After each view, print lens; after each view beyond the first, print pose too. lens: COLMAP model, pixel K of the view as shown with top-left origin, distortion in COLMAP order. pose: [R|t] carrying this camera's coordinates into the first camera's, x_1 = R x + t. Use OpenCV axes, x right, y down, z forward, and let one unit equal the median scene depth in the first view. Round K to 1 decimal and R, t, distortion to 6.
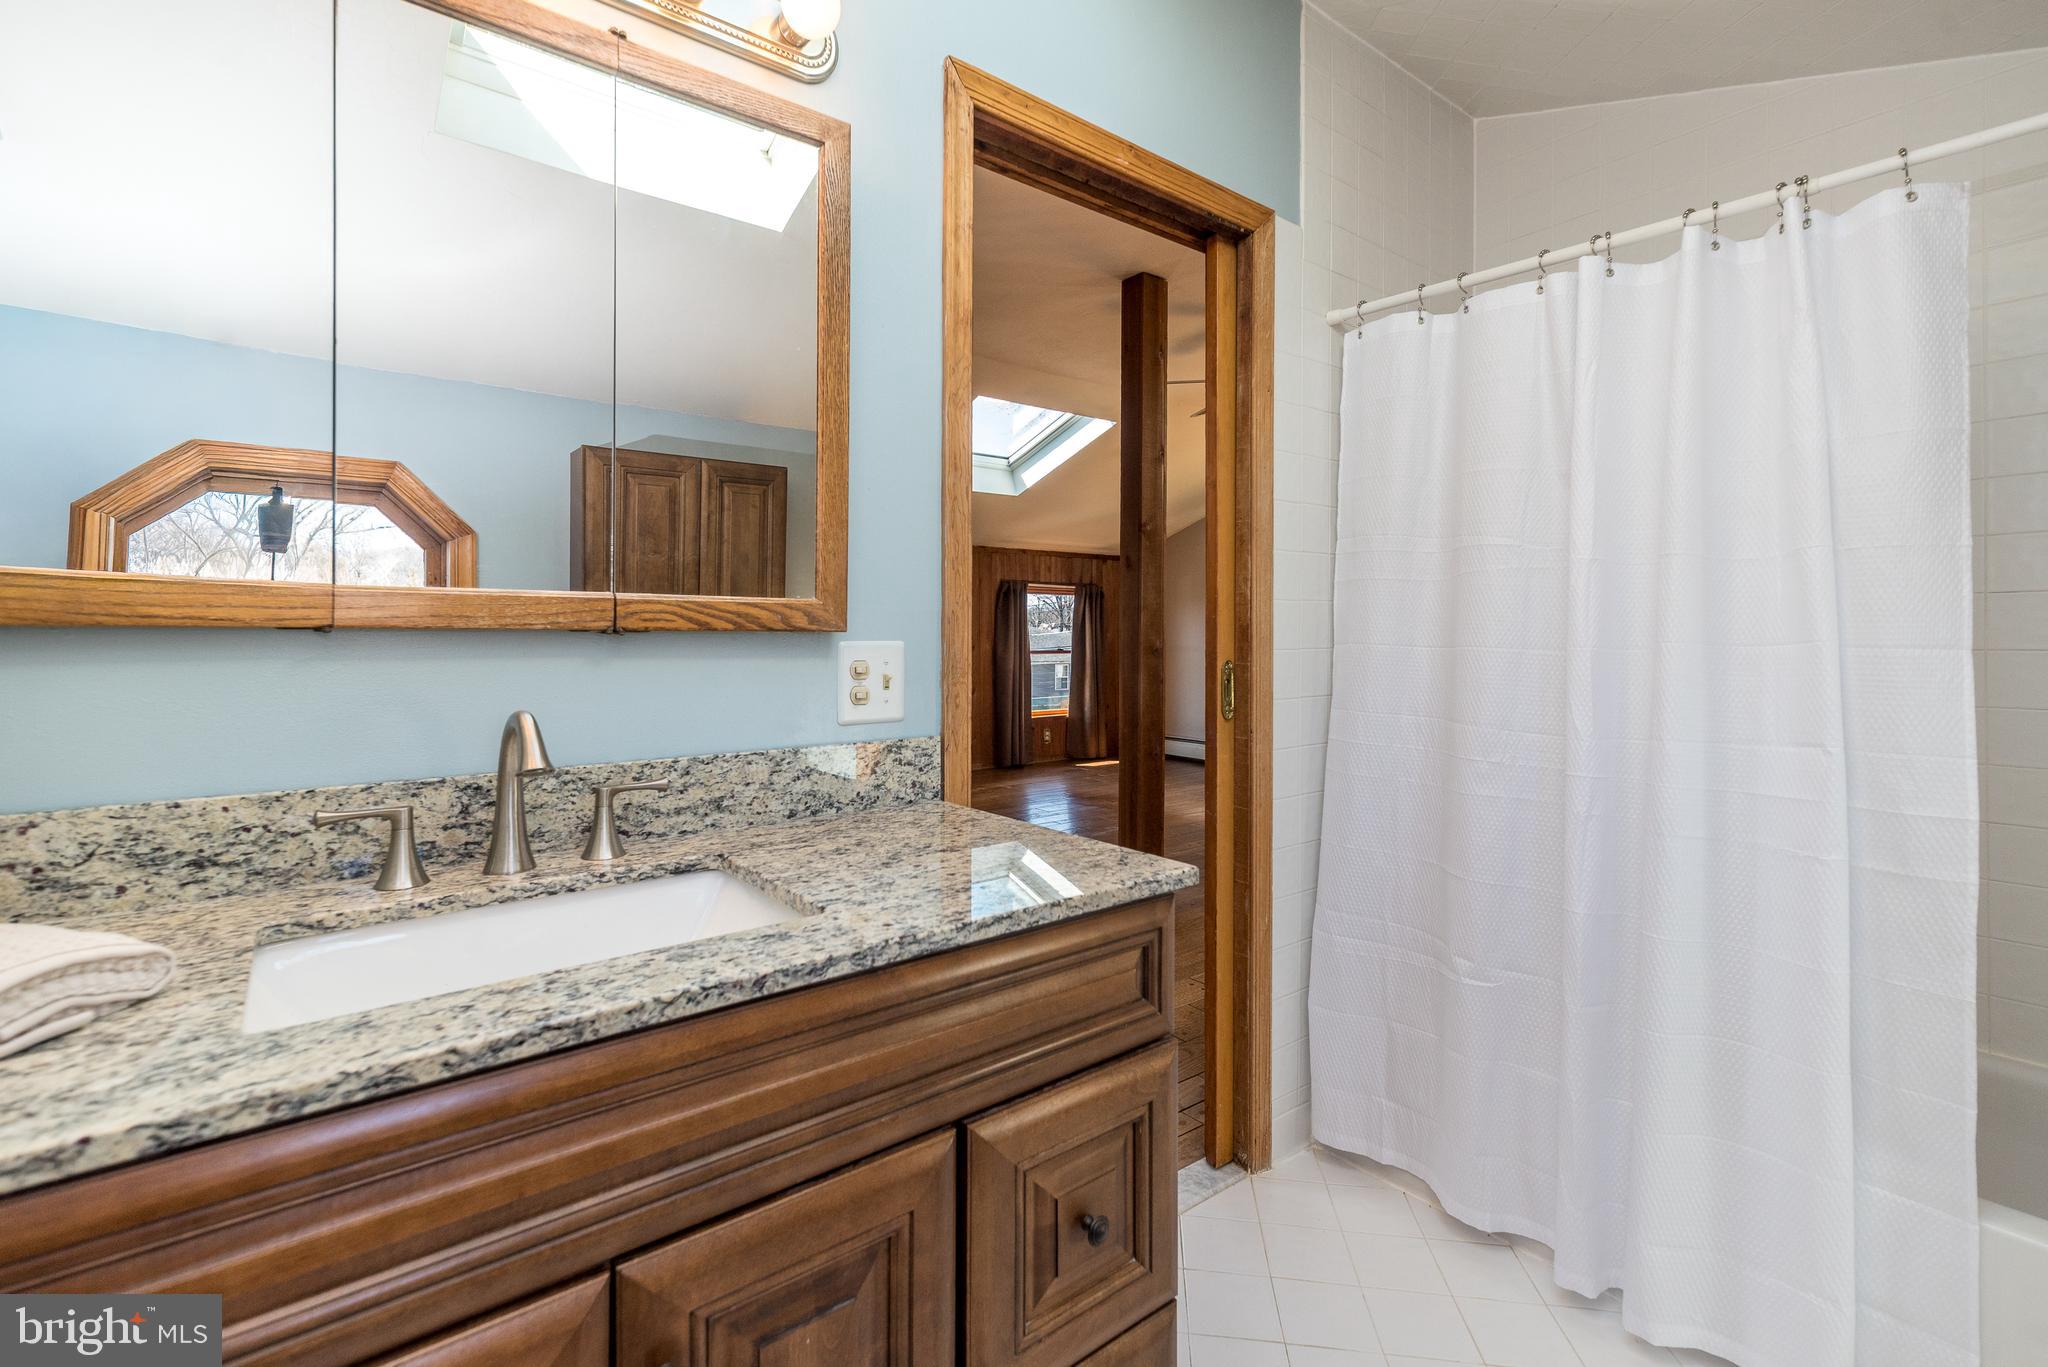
lens RADIAL K [[907.1, 0, 1028.7], [0, 907.1, 622.1], [0, 0, 1]] dist [0.003281, 0.000310]
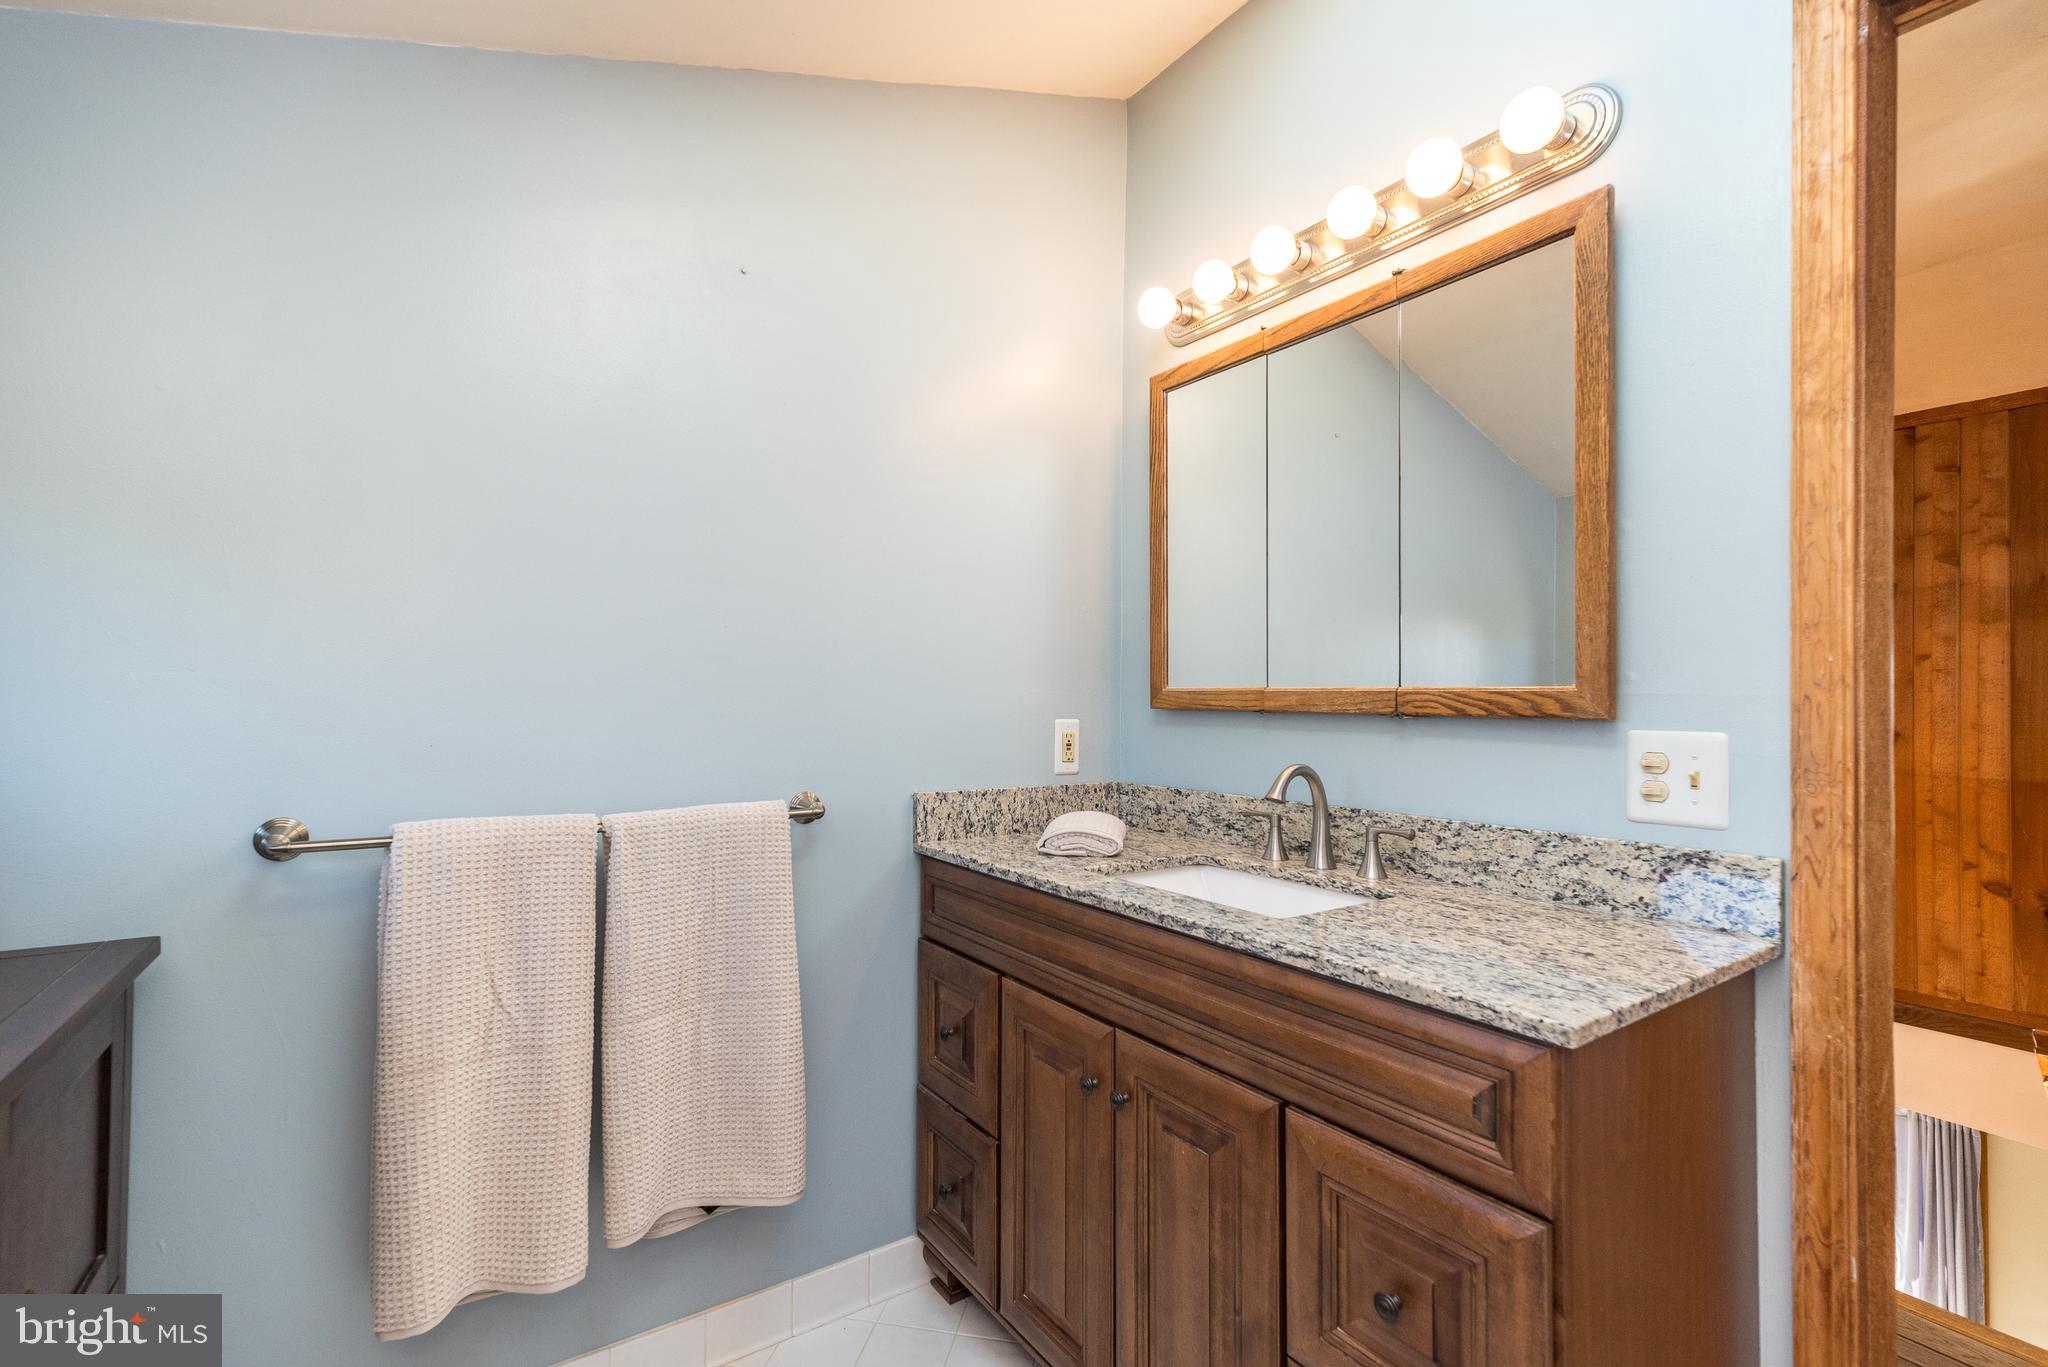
lens RADIAL K [[900.7, 0, 1025.1], [0, 900.7, 681.2], [0, 0, 1]] dist [0.003160, 0.000465]
pose [[-0.057372, -0.024542, -0.998051, 0.864397], [0.001542, 0.999694, -0.024671, -0.008240], [0.998352, -0.002955, -0.057317, 0.499724]]
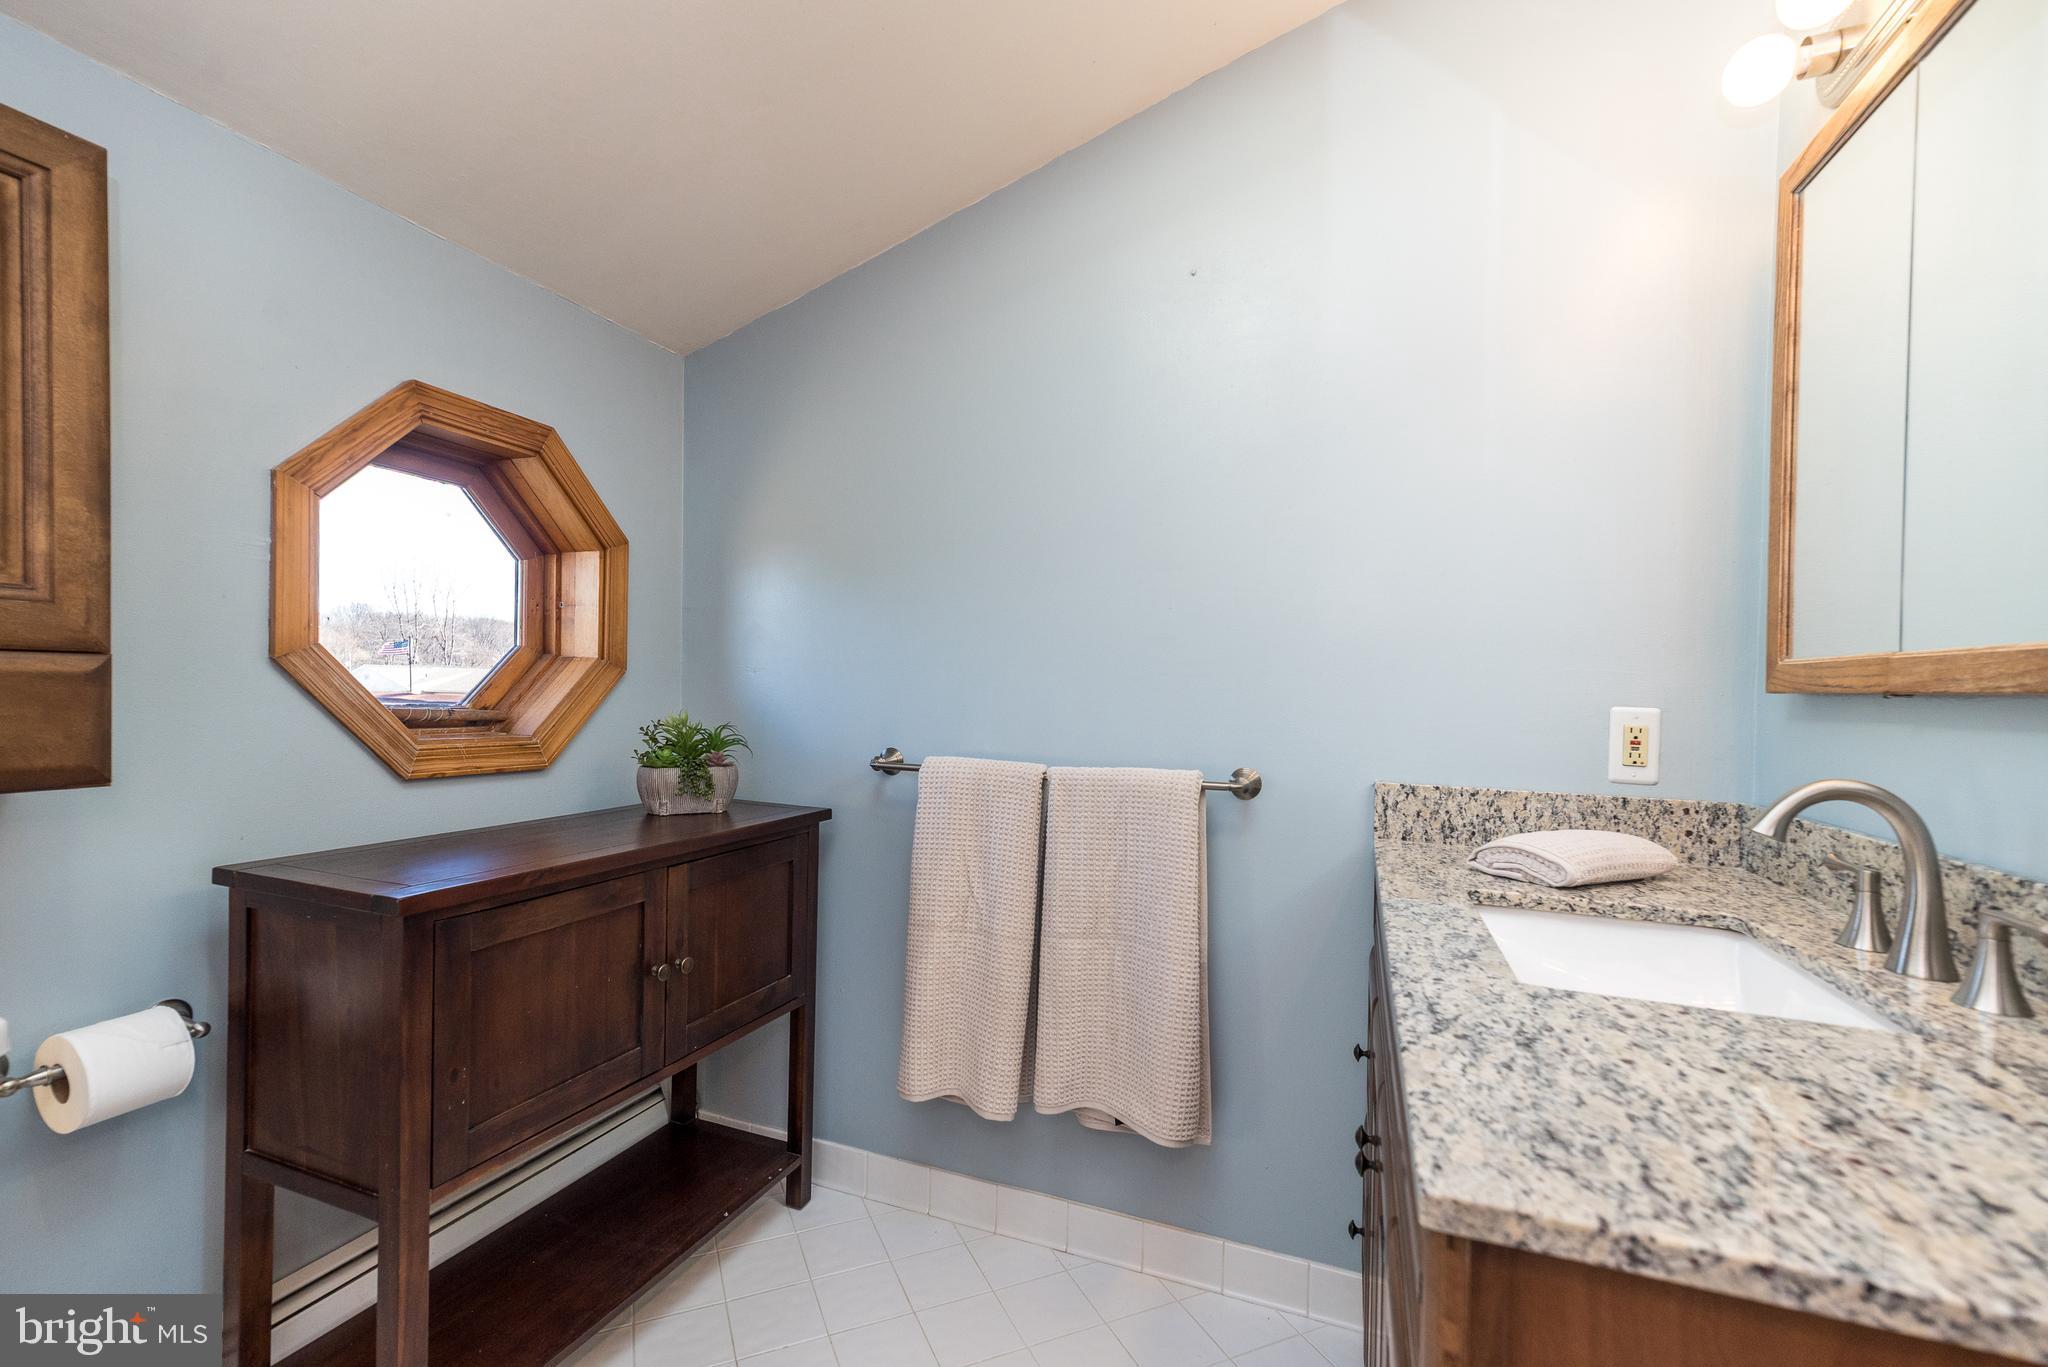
lens RADIAL K [[905.2, 0, 1010.4], [0, 905.2, 690.4], [0, 0, 1]] dist [0.004974, 0.000436]
pose [[-0.859307, -0.021196, -0.511021, 0.521753], [-0.020788, 0.999763, -0.006513, 0.024771], [0.511038, 0.005027, -0.859544, 1.112318]]
